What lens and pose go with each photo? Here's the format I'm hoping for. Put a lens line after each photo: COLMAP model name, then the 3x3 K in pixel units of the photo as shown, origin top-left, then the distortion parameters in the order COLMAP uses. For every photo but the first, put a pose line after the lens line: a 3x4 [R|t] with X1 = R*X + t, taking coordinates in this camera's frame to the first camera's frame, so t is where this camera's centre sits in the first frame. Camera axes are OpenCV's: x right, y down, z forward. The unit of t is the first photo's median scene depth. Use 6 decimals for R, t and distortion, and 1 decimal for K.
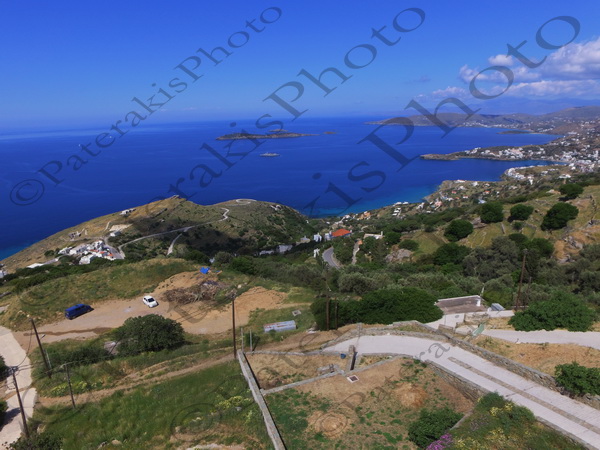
lens RADIAL K [[402.6, 0, 295.9], [0, 402.6, 222.4], [0, 0, 1]] dist [-0.124949, 0.088035]
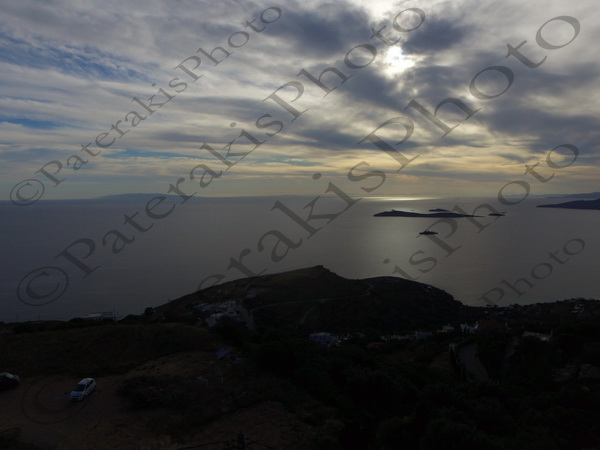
lens RADIAL K [[402.6, 0, 294.3], [0, 402.6, 223.2], [0, 0, 1]] dist [-0.124949, 0.088035]
pose [[0.922994, 0.048689, -0.381721, 0.057465], [-0.119510, 0.979182, -0.164076, 0.003366], [0.365786, 0.197060, 0.909598, 0.225300]]
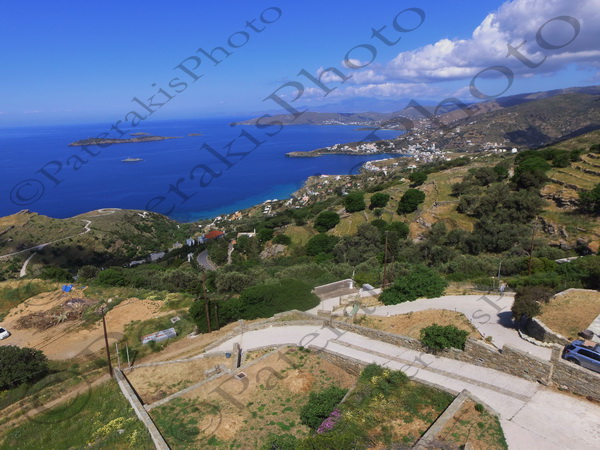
lens RADIAL K [[402.6, 0, 296.1], [0, 402.6, 223.5], [0, 0, 1]] dist [-0.124949, 0.088035]
pose [[0.946869, -0.085291, 0.310103, 0.000434], [0.085056, 0.996273, 0.014305, 0.003033], [-0.310167, 0.012831, 0.950595, 0.002797]]
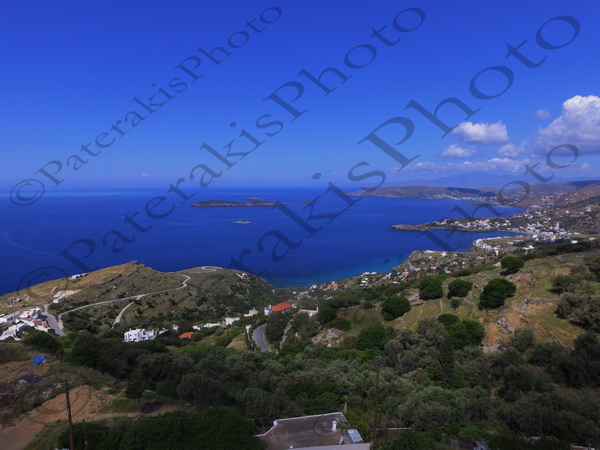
lens RADIAL K [[402.6, 0, 296.1], [0, 402.6, 222.9], [0, 0, 1]] dist [-0.124949, 0.088035]
pose [[0.997994, 0.023492, 0.058785, 0.124301], [-0.013324, 0.985743, -0.167729, -0.014611], [-0.061887, 0.166609, 0.984079, 0.085851]]
